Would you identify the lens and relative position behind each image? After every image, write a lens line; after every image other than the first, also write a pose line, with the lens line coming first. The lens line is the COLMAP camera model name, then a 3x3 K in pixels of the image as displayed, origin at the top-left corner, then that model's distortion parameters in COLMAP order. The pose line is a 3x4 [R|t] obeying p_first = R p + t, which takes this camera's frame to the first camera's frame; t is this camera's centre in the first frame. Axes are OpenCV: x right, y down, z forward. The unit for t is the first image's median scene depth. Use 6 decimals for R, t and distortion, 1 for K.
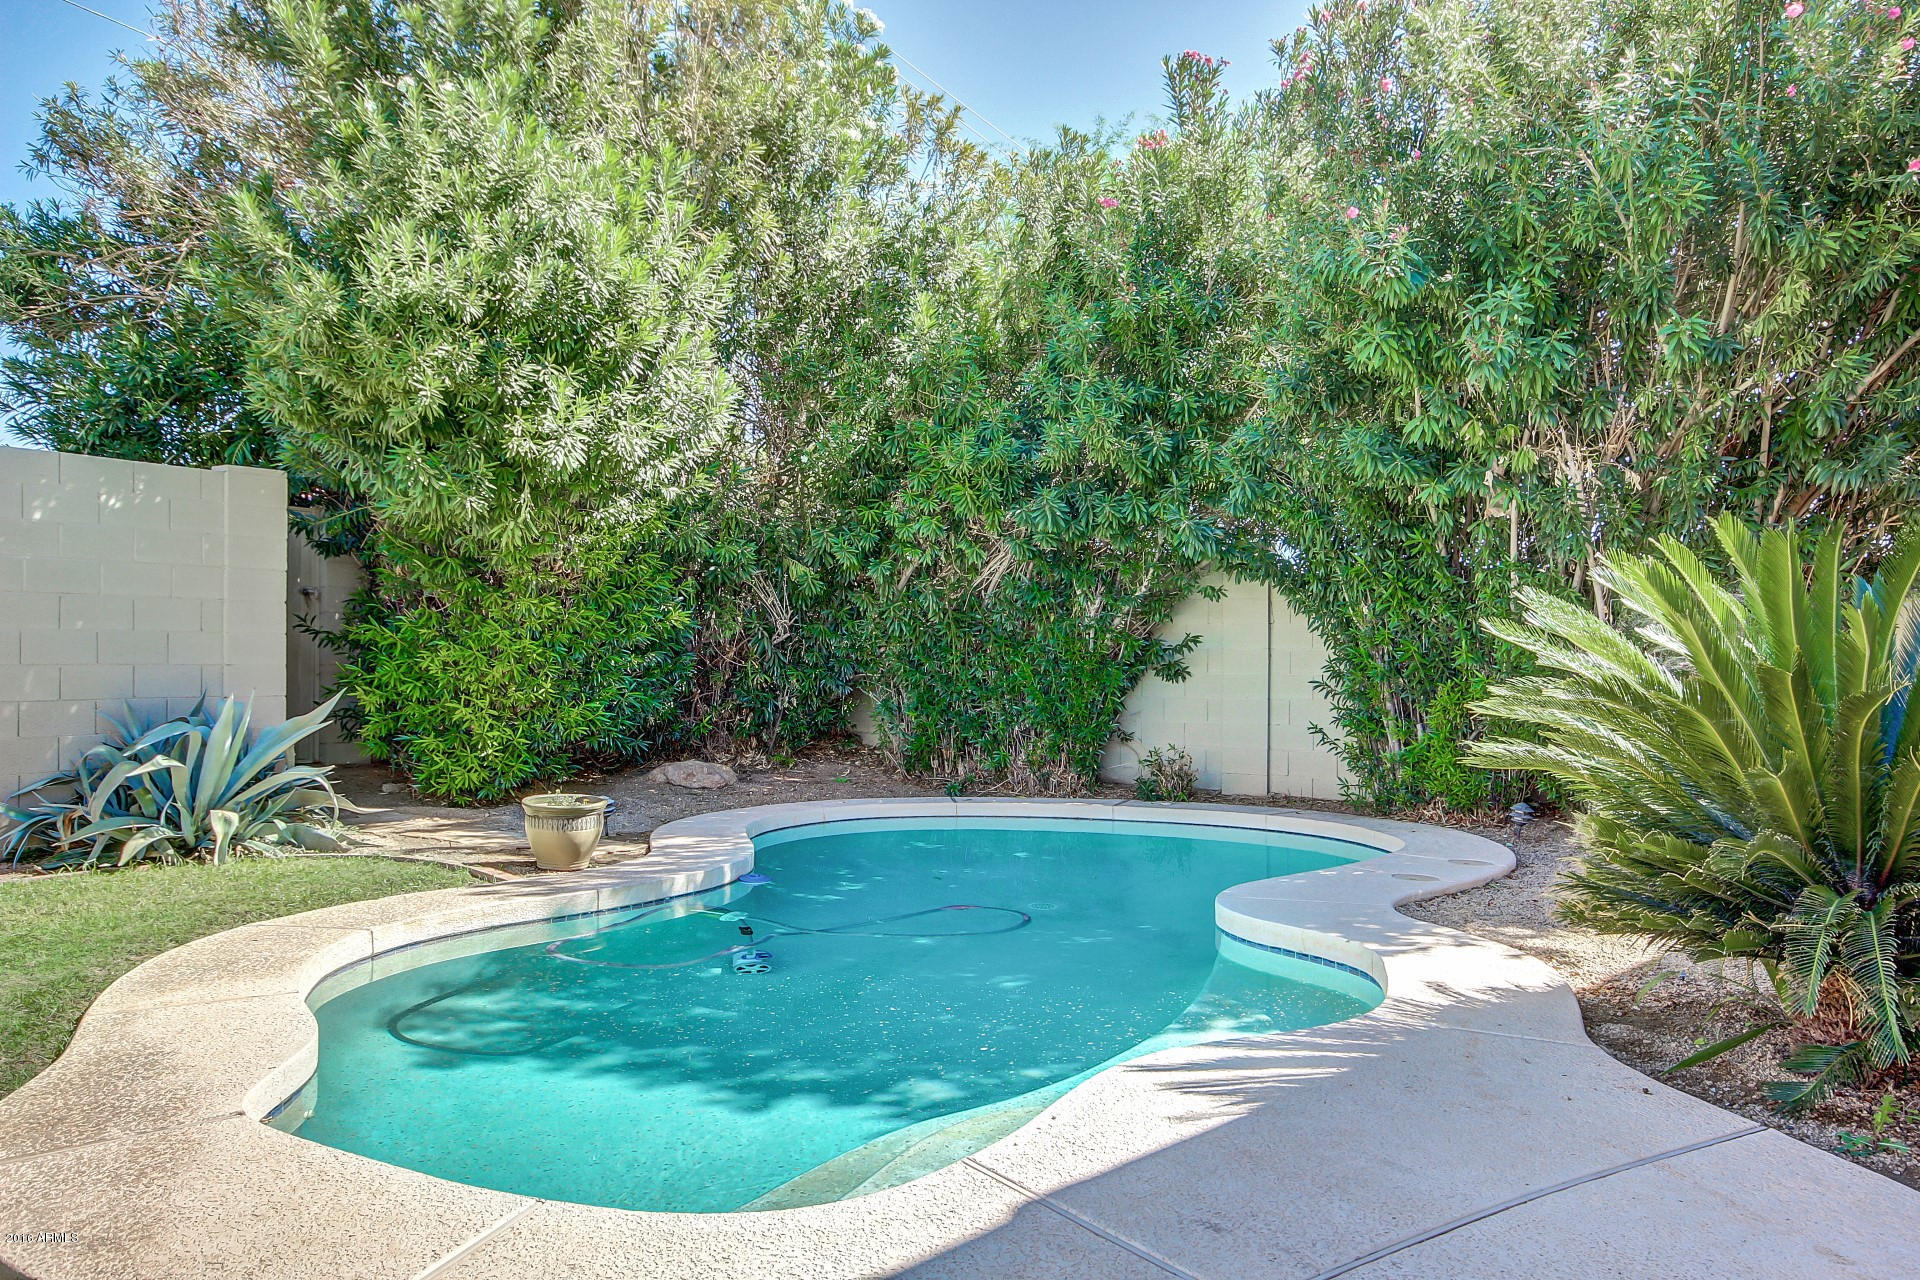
lens RADIAL K [[1385.3, 0, 971.1], [0, 1385.3, 658.0], [0, 0, 1]] dist [0.036001, 0.000912]
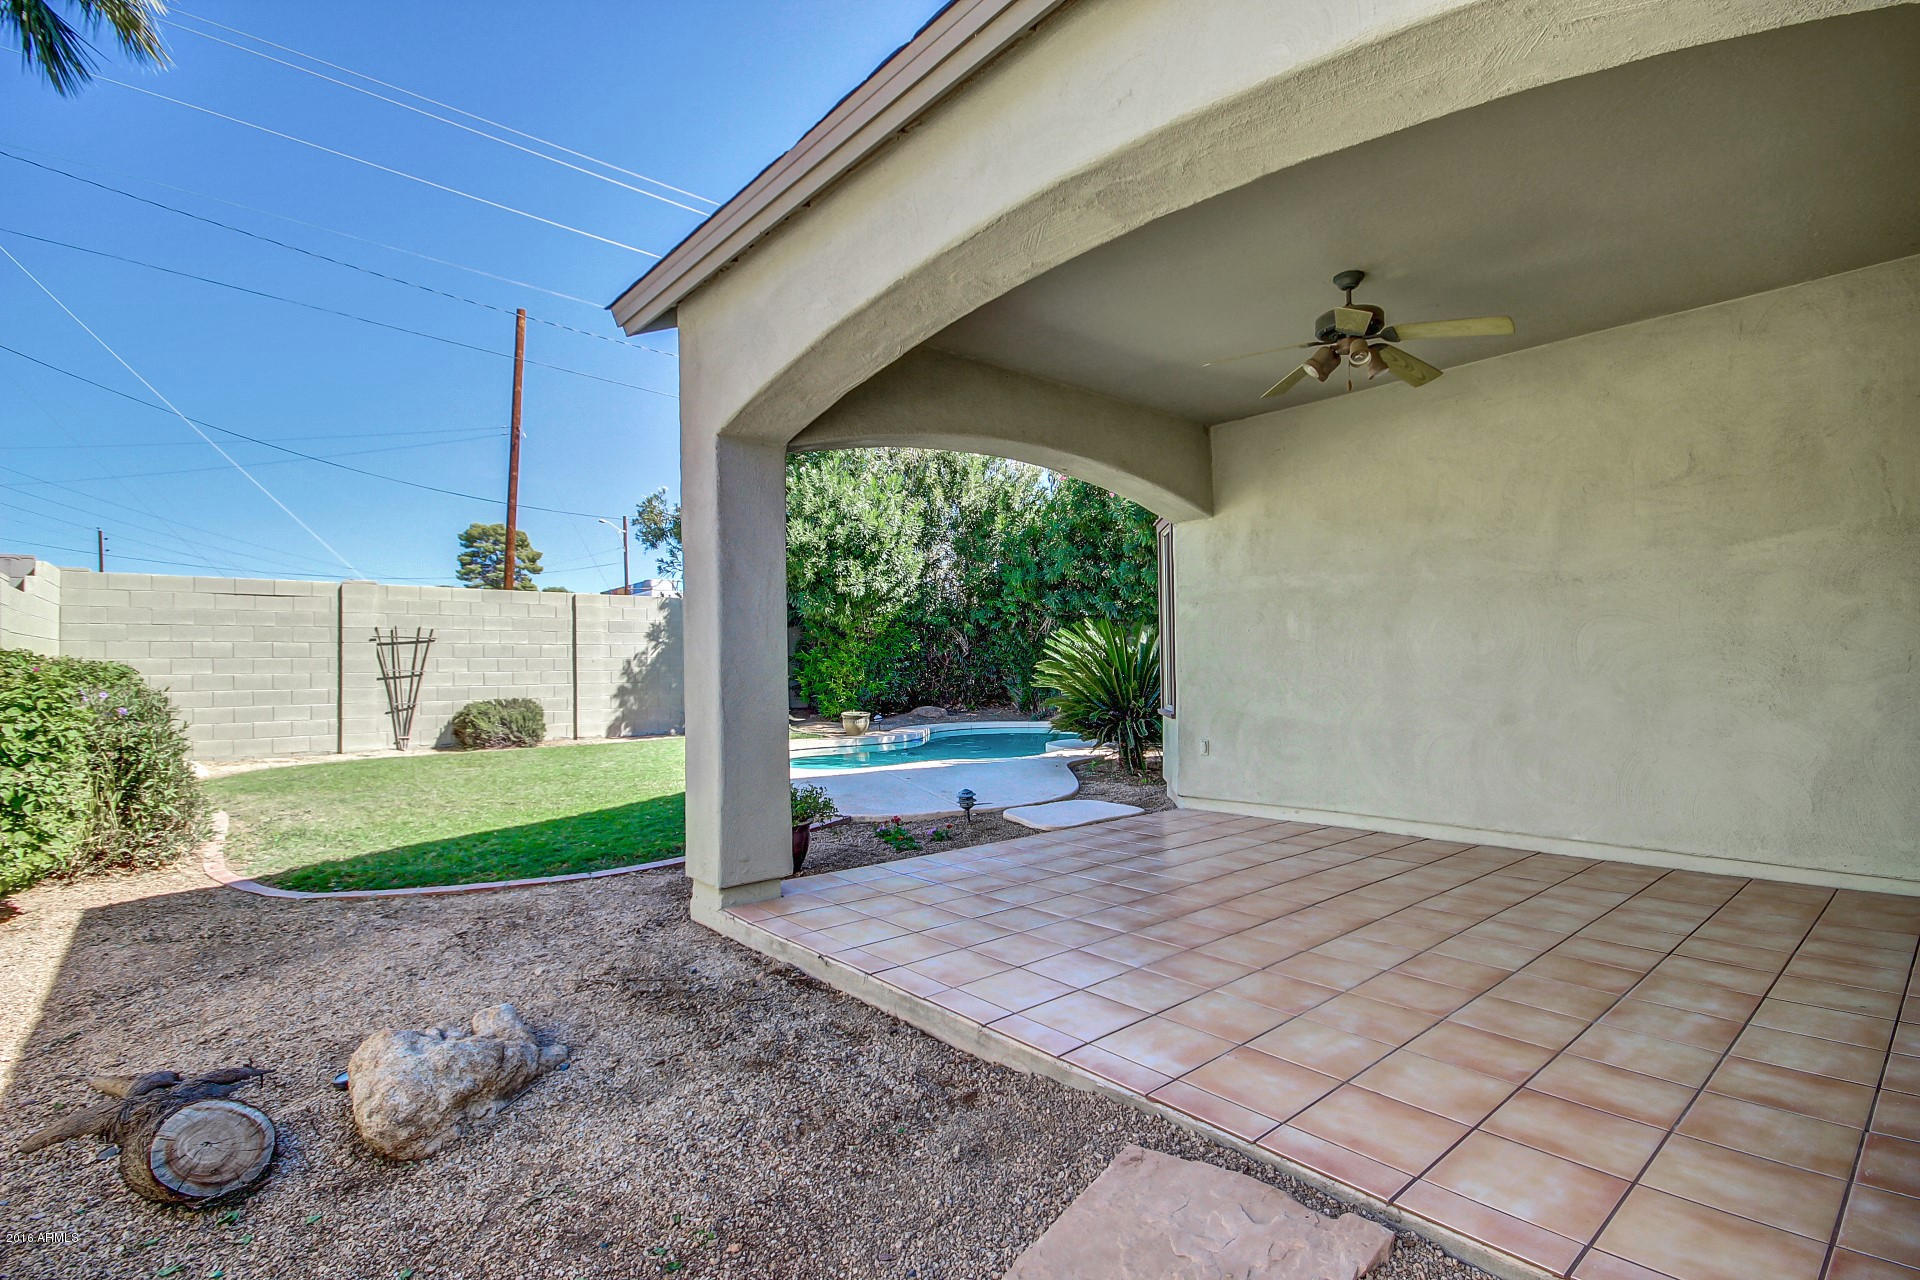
lens RADIAL K [[888.5, 0, 962.2], [0, 888.5, 663.3], [0, 0, 1]] dist [-0.016757, 0.000317]
pose [[0.956659, -0.020745, -0.290471, 0.373153], [0.019453, 0.999784, -0.007336, 0.013957], [0.290560, 0.001367, 0.956856, -0.567565]]
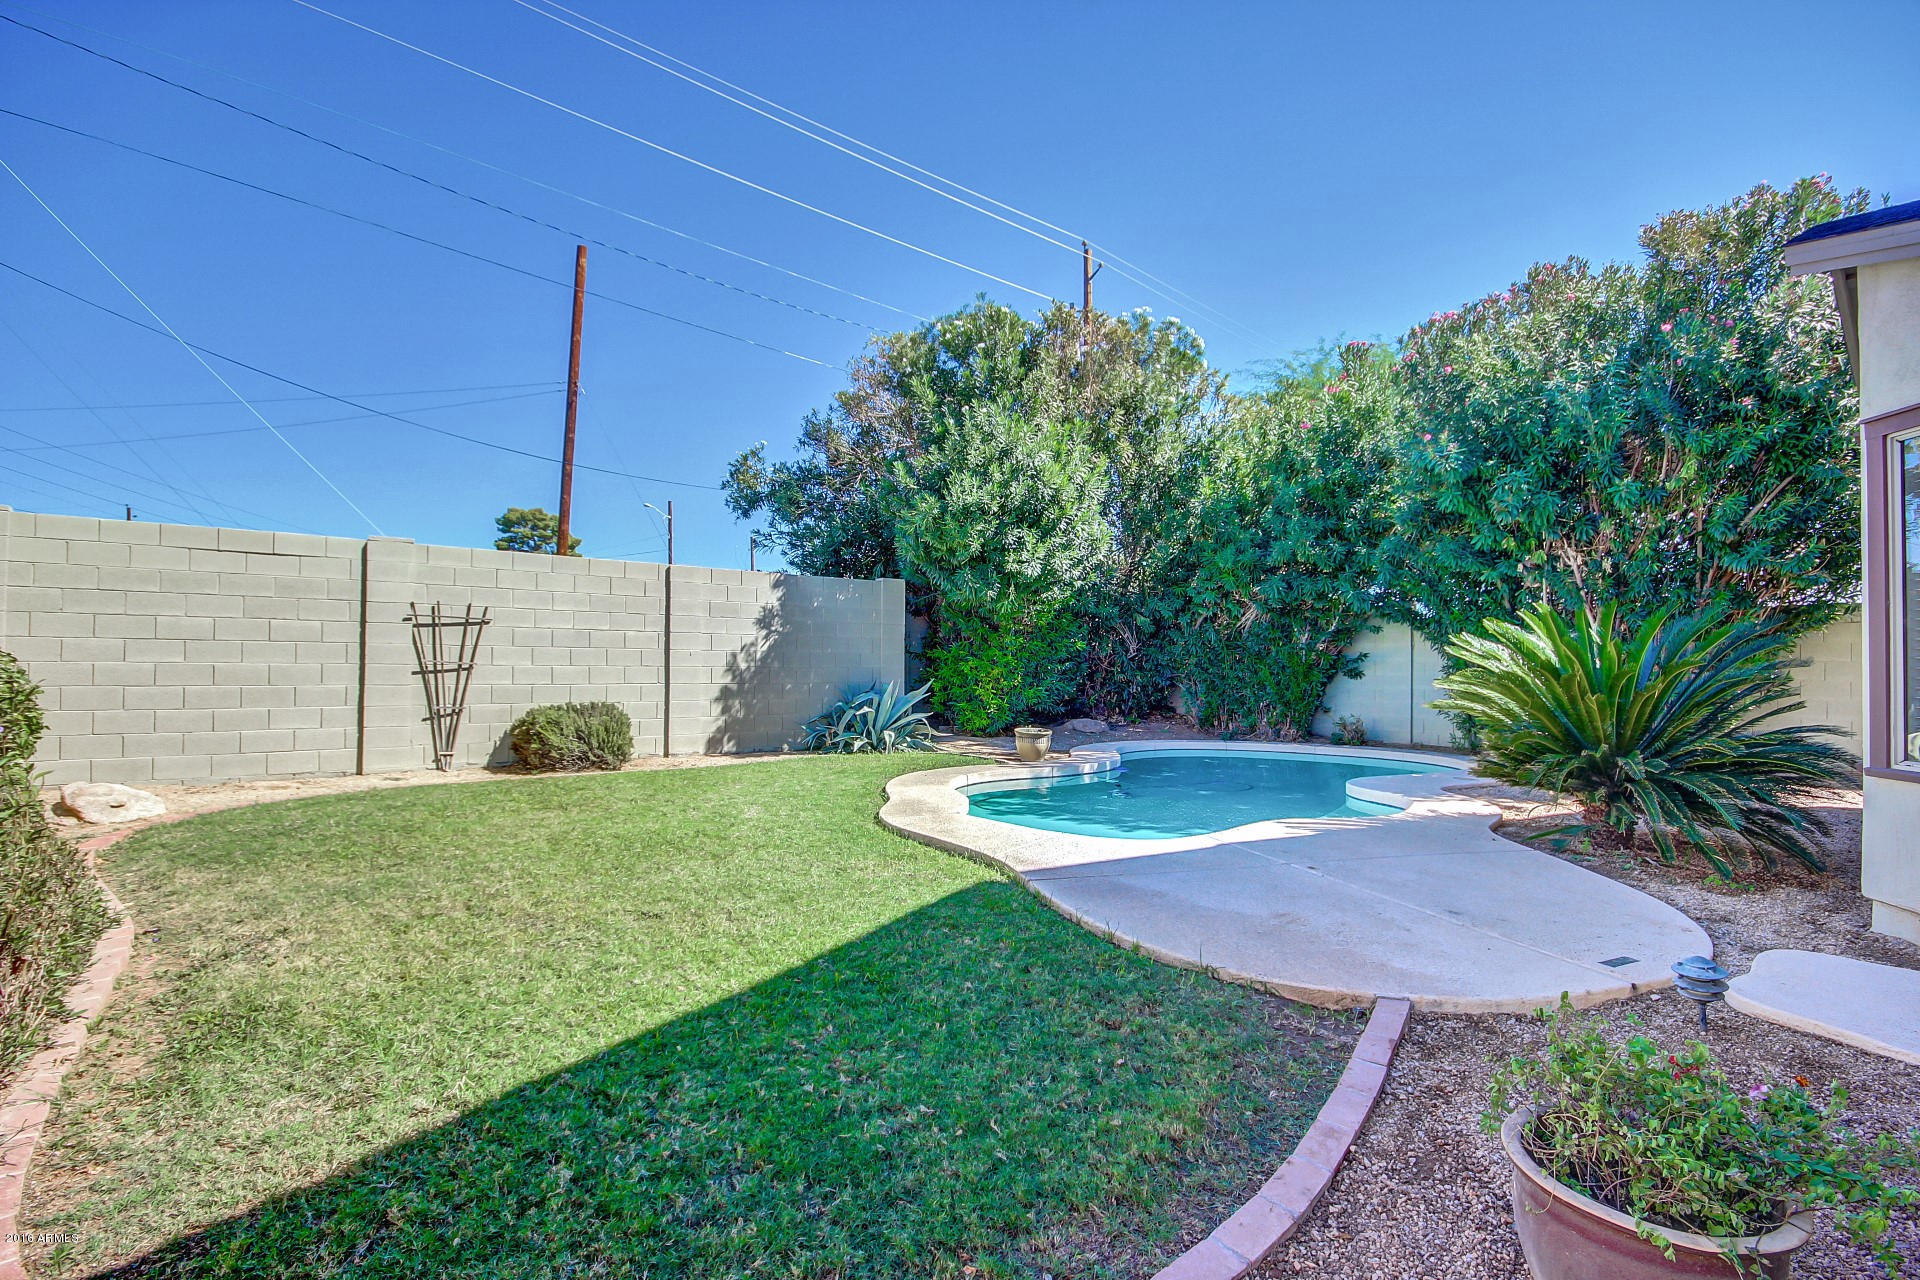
lens RADIAL K [[888.5, 0, 959.7], [0, 888.5, 664.7], [0, 0, 1]] dist [-0.016757, 0.000317]
pose [[0.947984, -0.000051, -0.318317, 0.033395], [-0.001289, 0.999991, -0.004002, 0.004824], [0.318314, 0.004204, 0.947976, -0.289065]]
